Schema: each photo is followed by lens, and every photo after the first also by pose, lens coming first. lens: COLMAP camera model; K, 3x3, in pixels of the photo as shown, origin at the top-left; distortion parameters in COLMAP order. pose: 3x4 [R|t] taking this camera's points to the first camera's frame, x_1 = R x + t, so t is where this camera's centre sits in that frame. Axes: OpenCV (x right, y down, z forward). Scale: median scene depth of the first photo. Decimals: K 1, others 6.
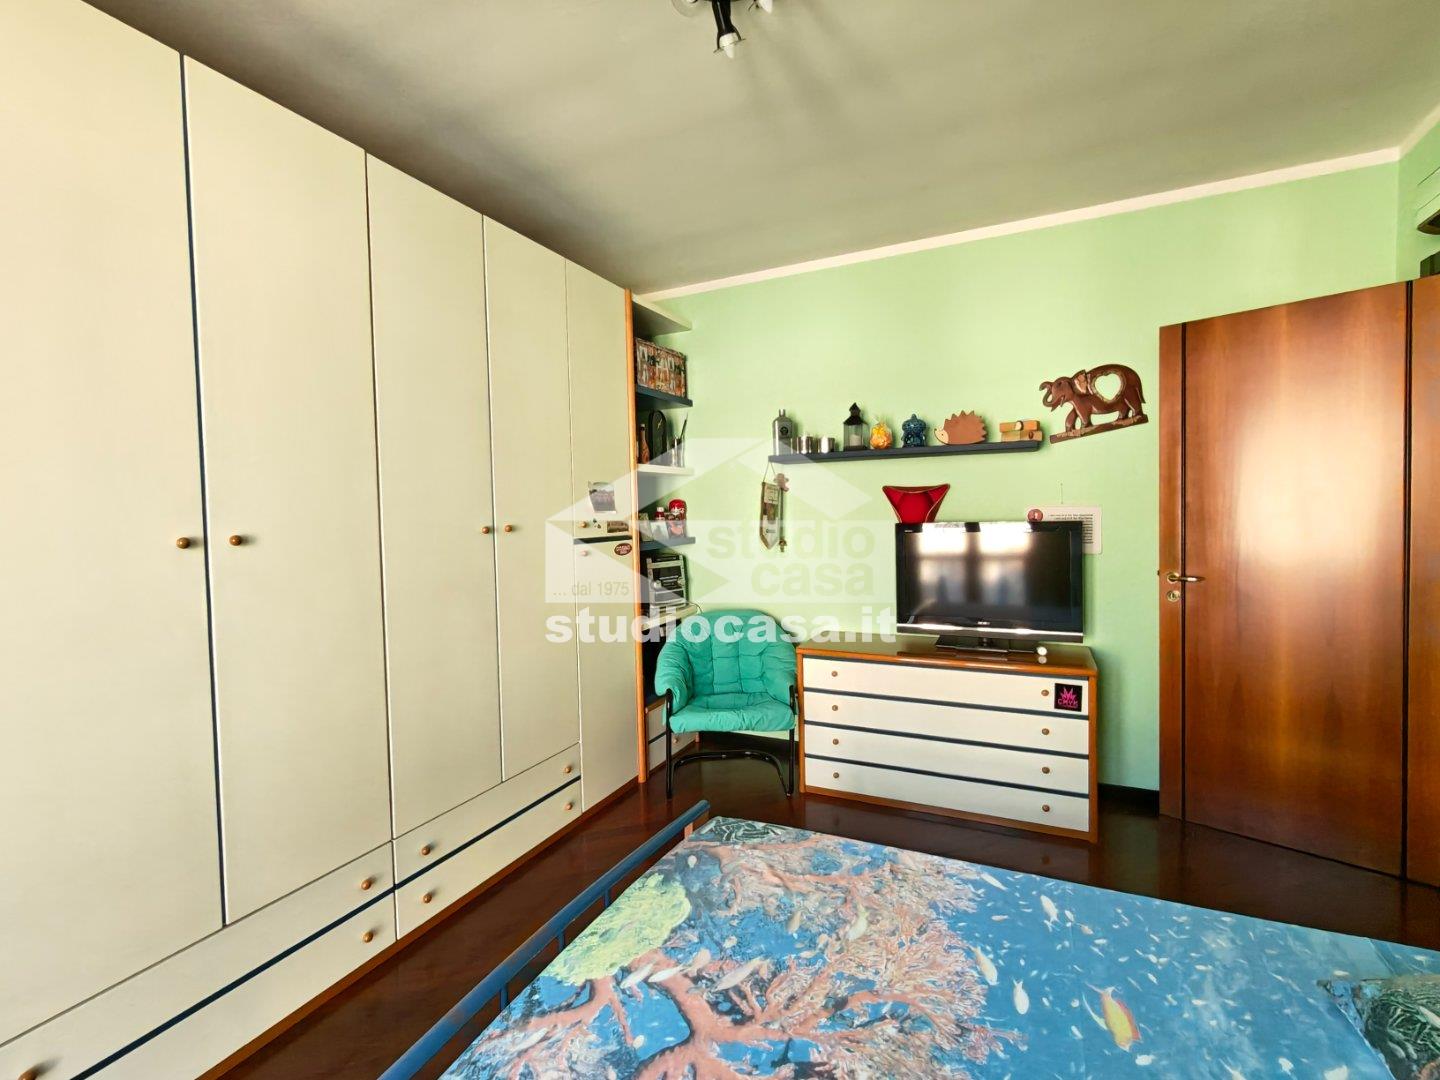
lens RADIAL K [[648.9, 0, 717.3], [0, 648.9, 536.3], [0, 0, 1]] dist [-0.001413, 0.001598]
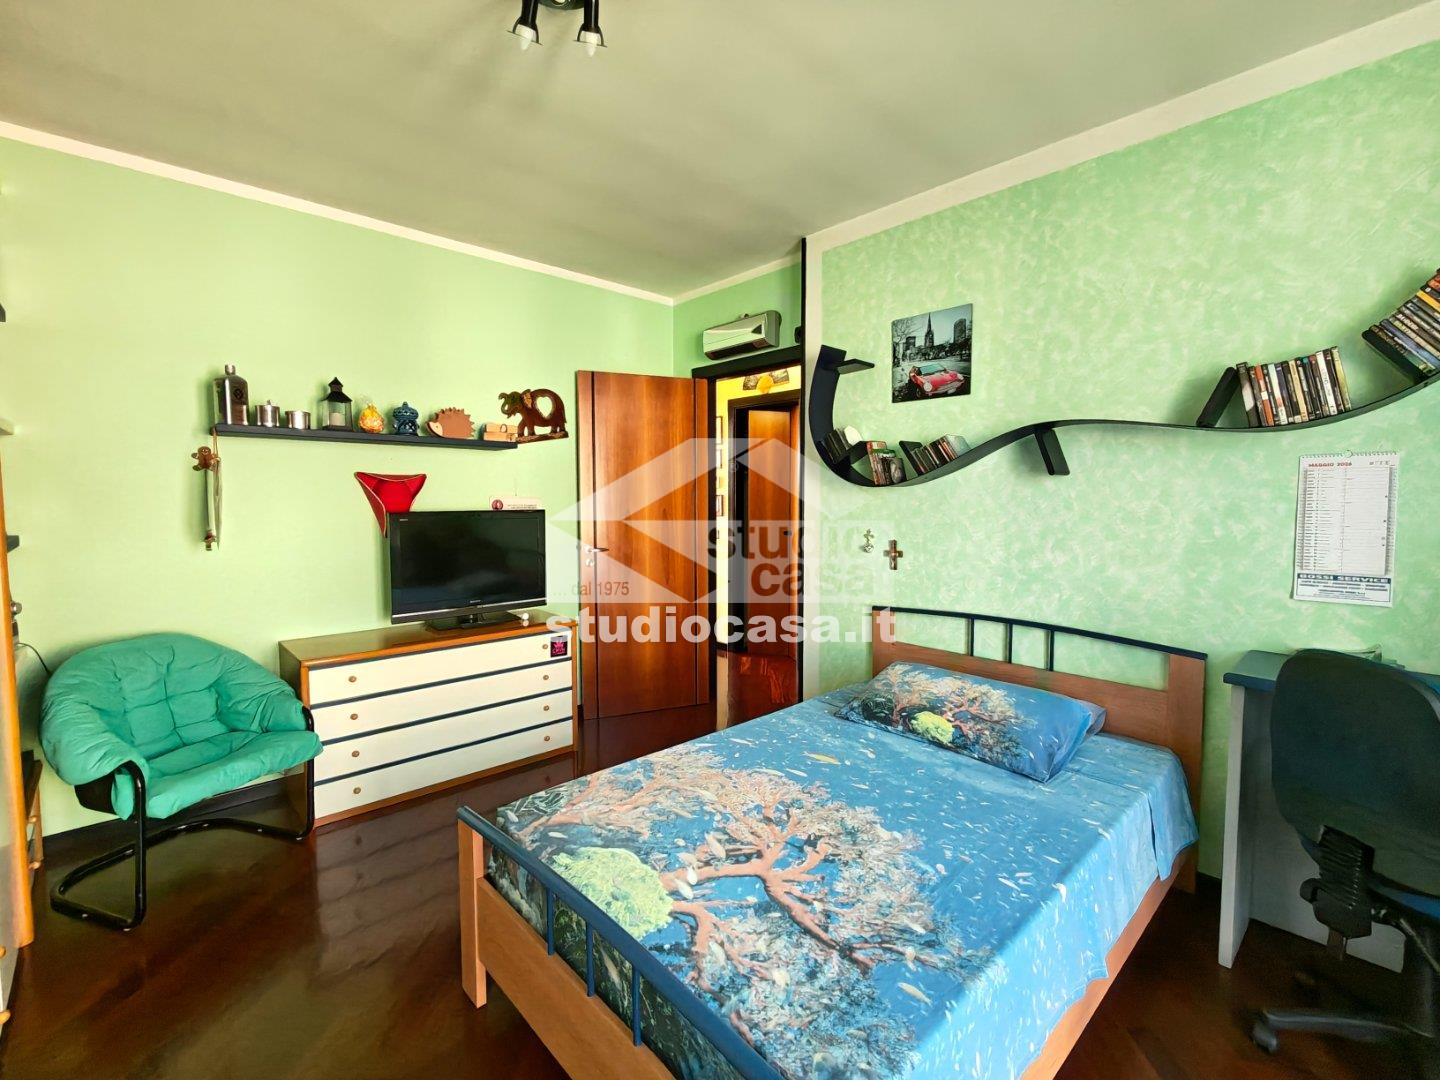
lens RADIAL K [[648.9, 0, 718.1], [0, 648.9, 535.6], [0, 0, 1]] dist [-0.001413, 0.001598]
pose [[0.369670, -0.032679, 0.928588, -0.848787], [0.023809, 0.999386, 0.025692, 0.004014], [-0.928858, 0.012612, 0.370222, 0.358174]]
